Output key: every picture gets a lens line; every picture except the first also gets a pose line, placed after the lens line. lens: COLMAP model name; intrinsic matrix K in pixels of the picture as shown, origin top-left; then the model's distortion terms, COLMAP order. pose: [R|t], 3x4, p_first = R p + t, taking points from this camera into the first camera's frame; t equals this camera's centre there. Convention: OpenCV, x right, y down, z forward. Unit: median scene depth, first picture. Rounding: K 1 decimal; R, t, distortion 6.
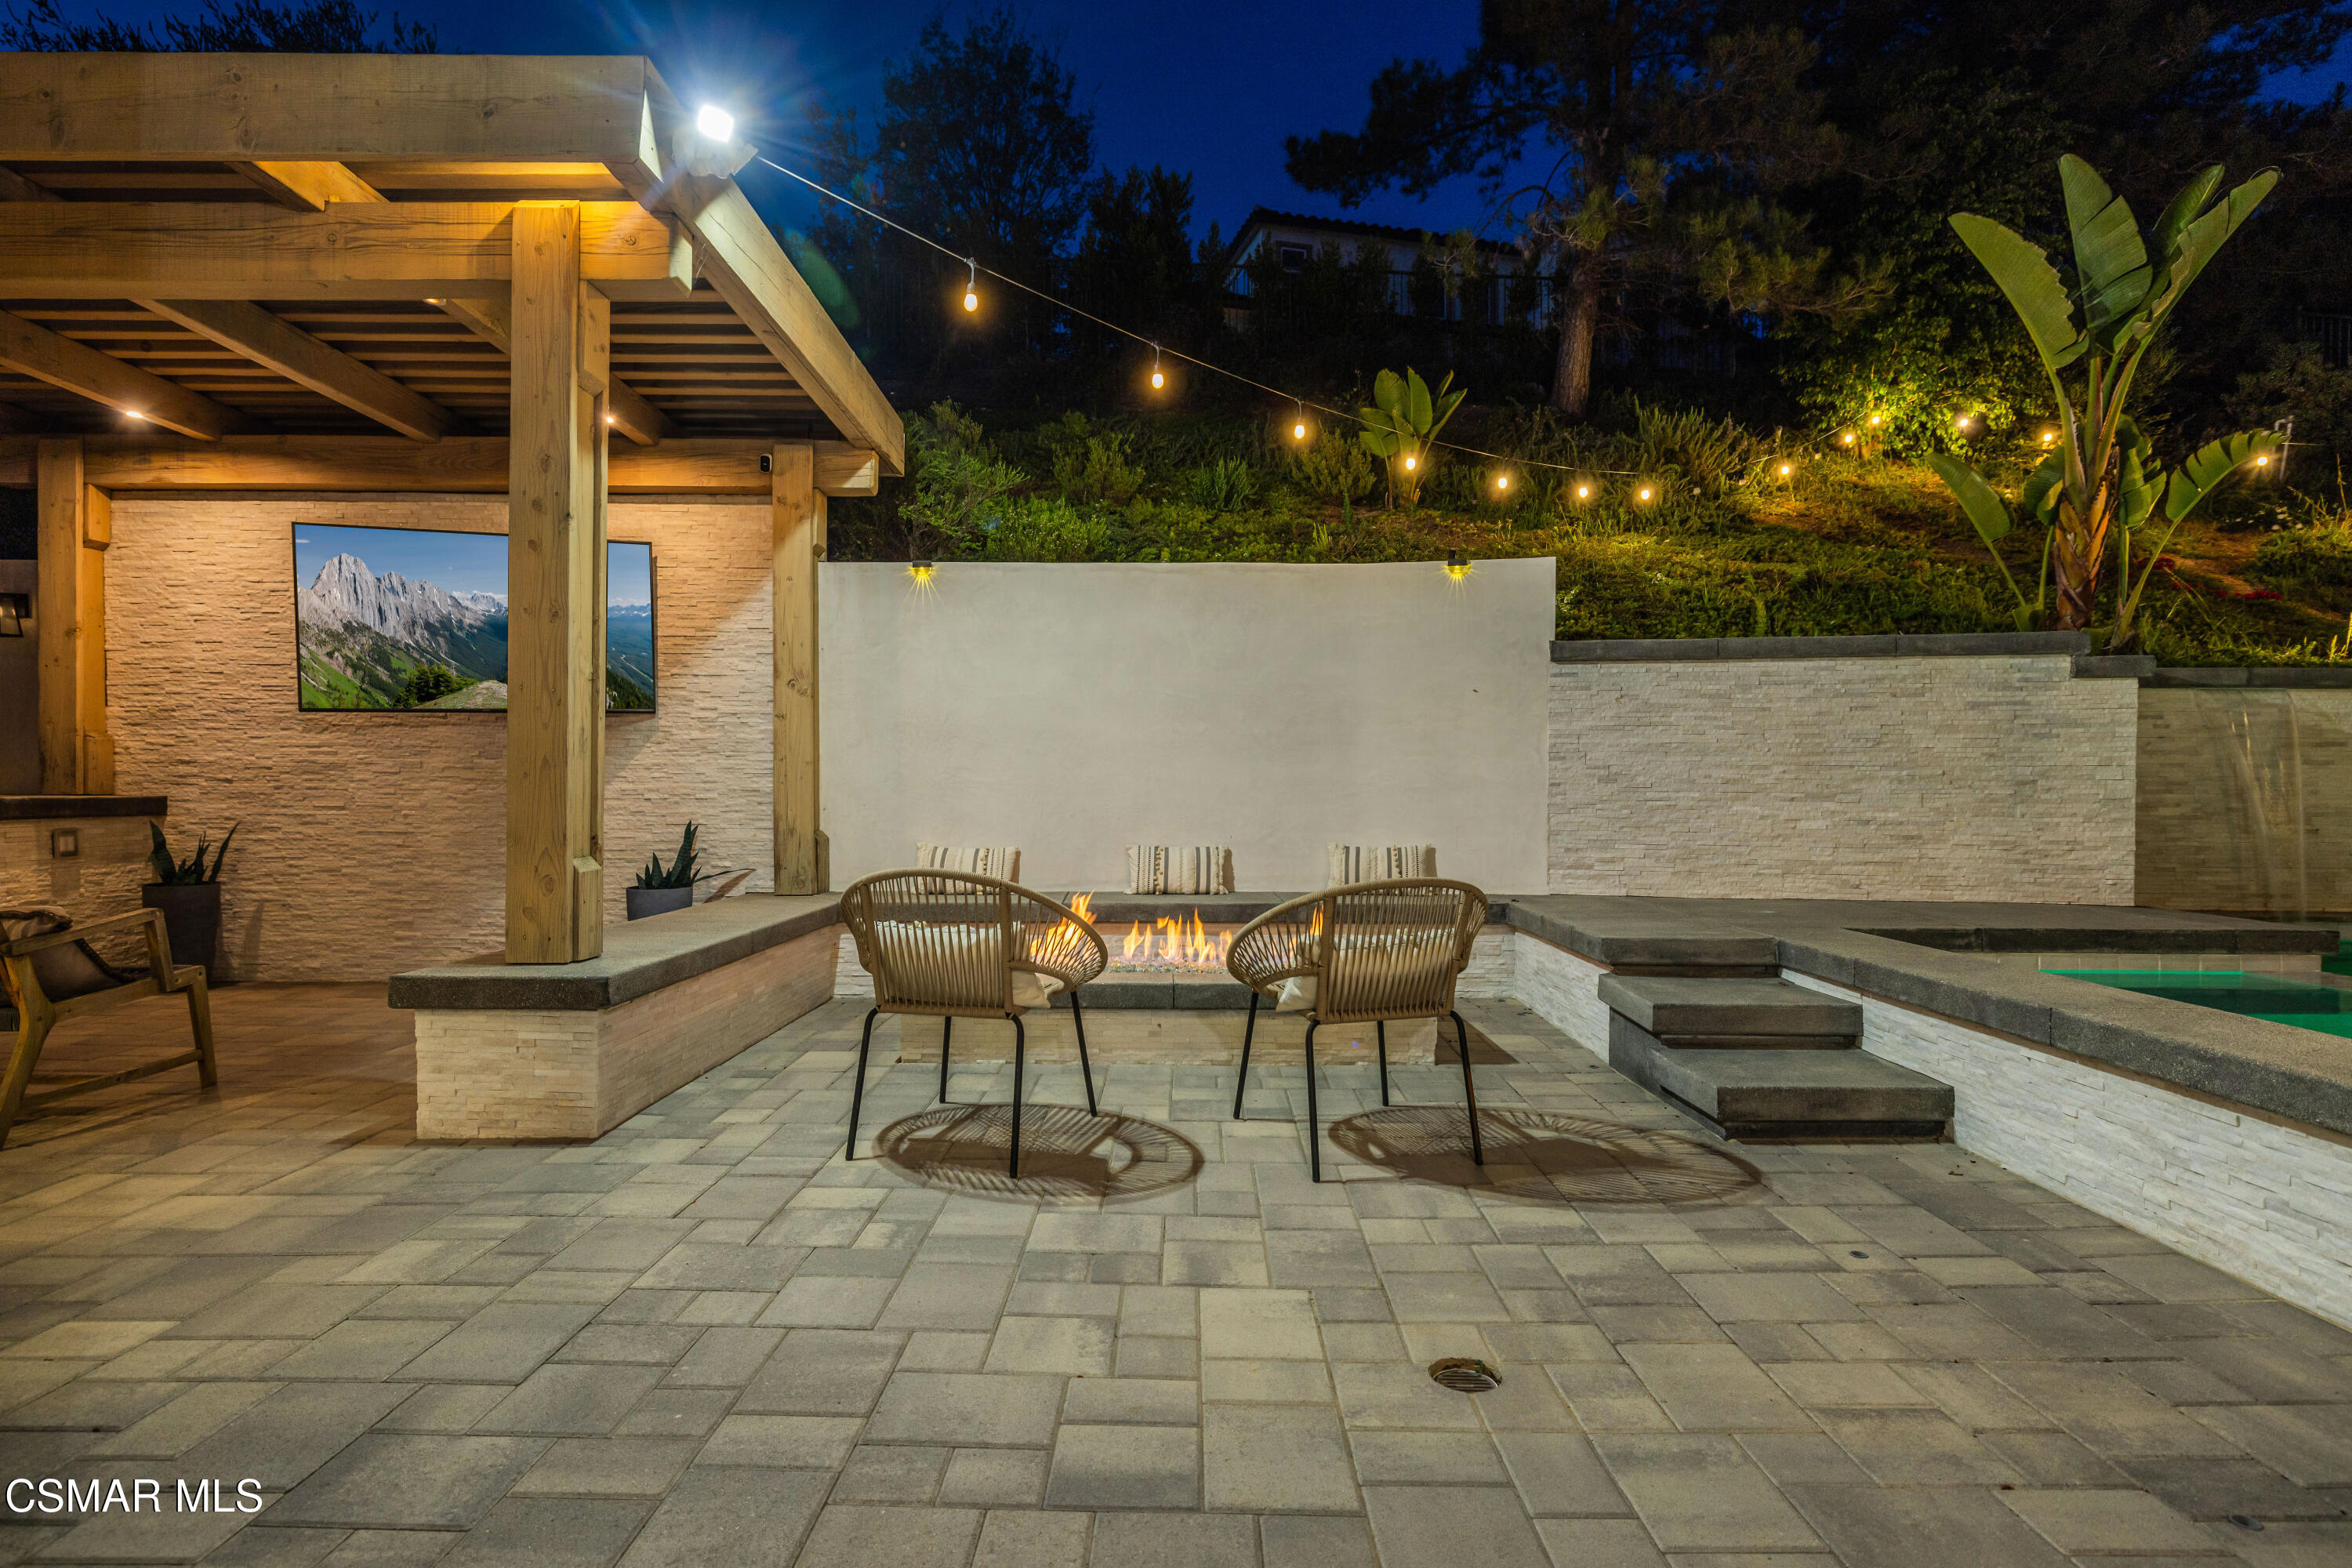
lens RADIAL K [[1174.0, 0, 1175.6], [0, 1174.0, 789.7], [0, 0, 1]] dist [-0.004362, 0.002213]
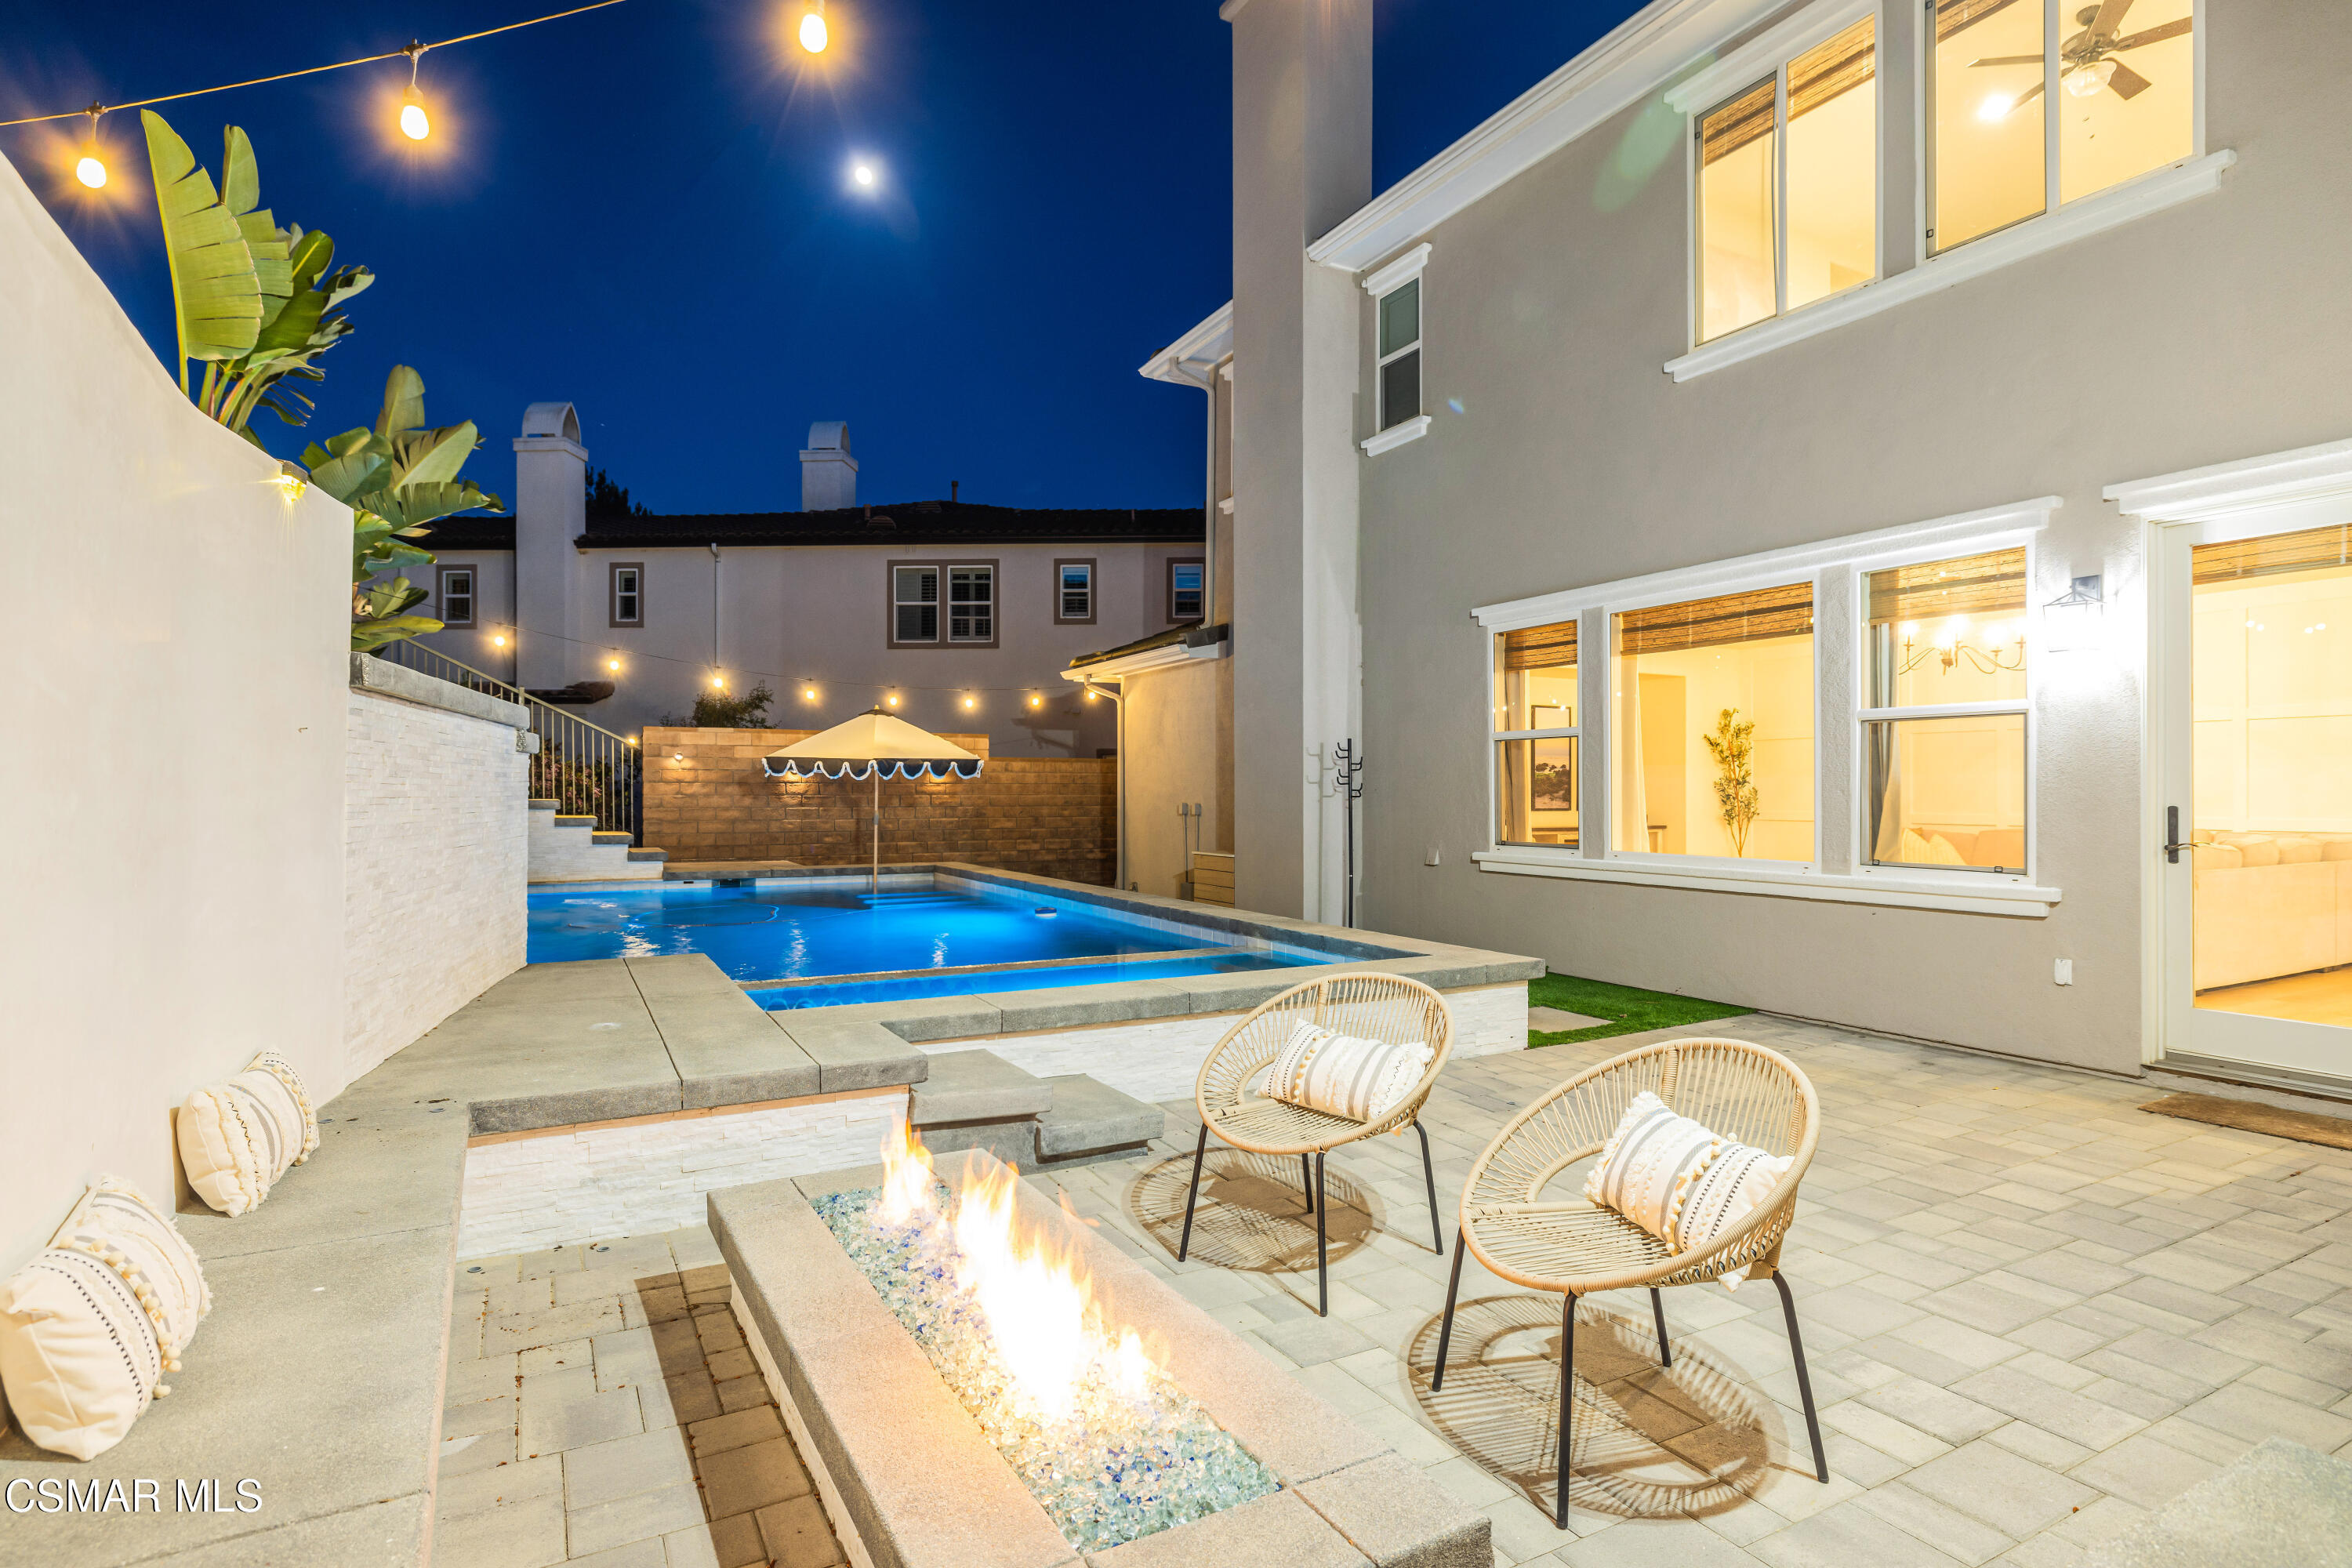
lens RADIAL K [[1183.3, 0, 1178.8], [0, 1183.3, 786.5], [0, 0, 1]] dist [-0.003377, 0.000228]
pose [[-0.491136, 0.000193, 0.871083, -0.396253], [-0.000578, 1.000000, -0.000547, -0.060730], [-0.871083, -0.000772, -0.491135, 0.941884]]
